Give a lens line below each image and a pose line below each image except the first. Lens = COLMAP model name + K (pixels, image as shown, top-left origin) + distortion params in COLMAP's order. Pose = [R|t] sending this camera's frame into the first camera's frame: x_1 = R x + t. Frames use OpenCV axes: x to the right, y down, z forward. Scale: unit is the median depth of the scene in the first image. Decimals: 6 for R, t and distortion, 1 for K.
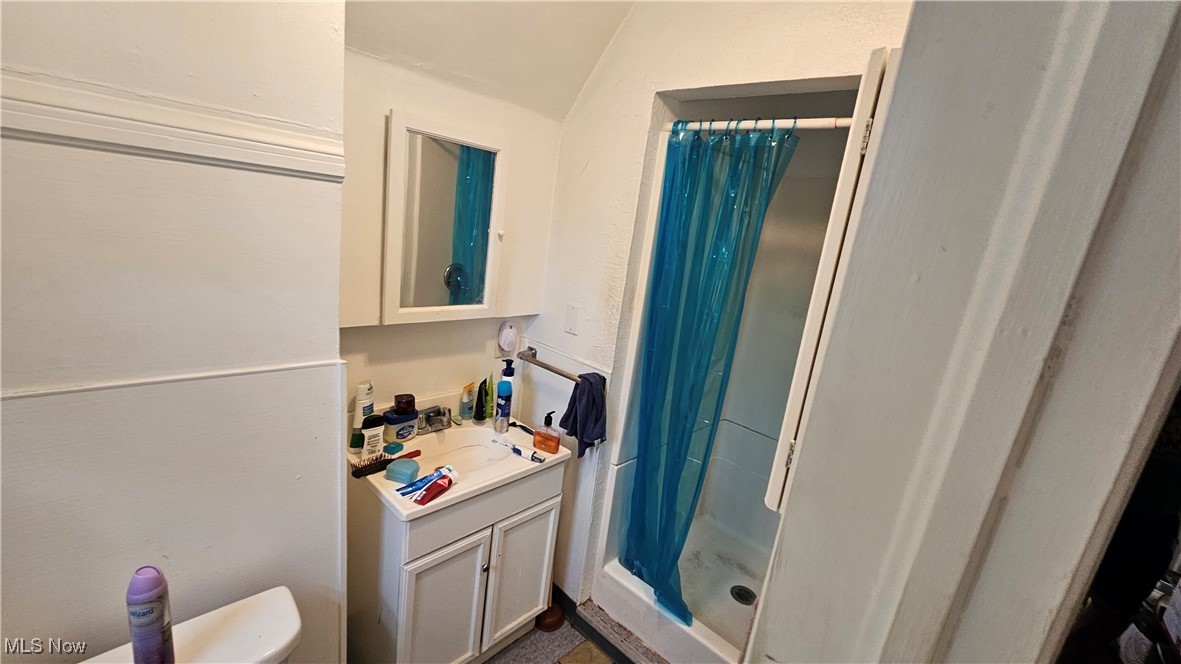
lens RADIAL K [[480.4, 0, 589.6], [0, 480.4, 334.7], [0, 0, 1]] dist [0.001745, 0.000135]
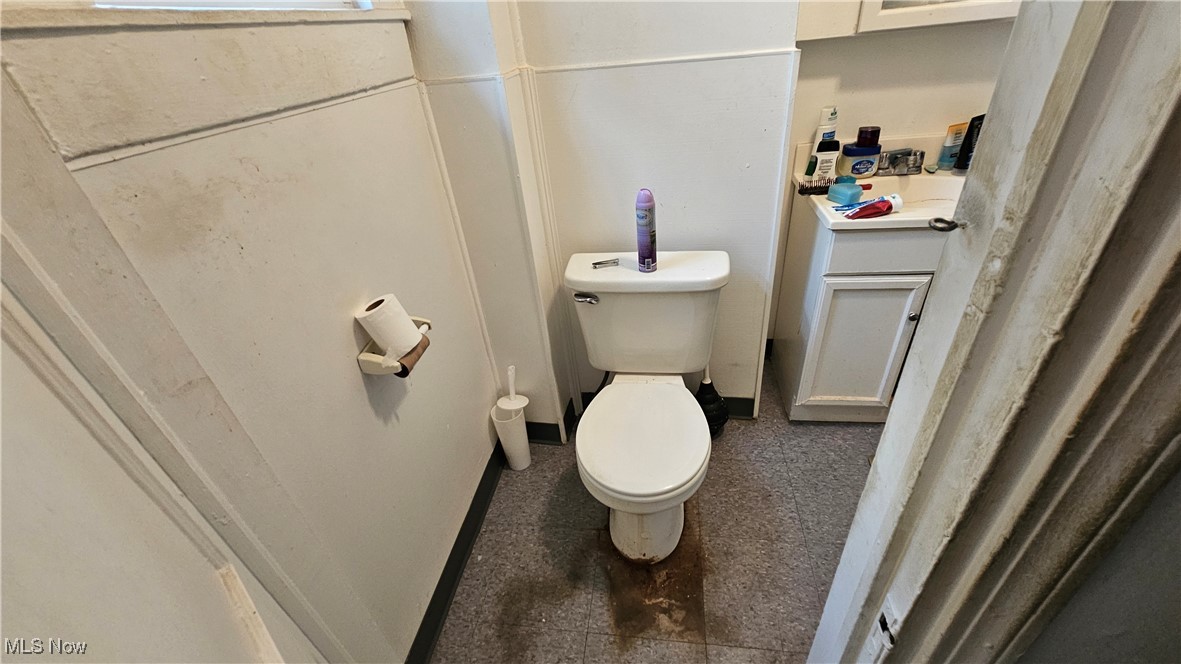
lens RADIAL K [[480.4, 0, 592.6], [0, 480.4, 331.3], [0, 0, 1]] dist [0.001745, 0.000135]
pose [[0.552827, 0.290332, -0.781082, 0.175937], [-0.036725, 0.944919, 0.325238, 0.229010], [0.832486, -0.151116, 0.533039, -0.019407]]
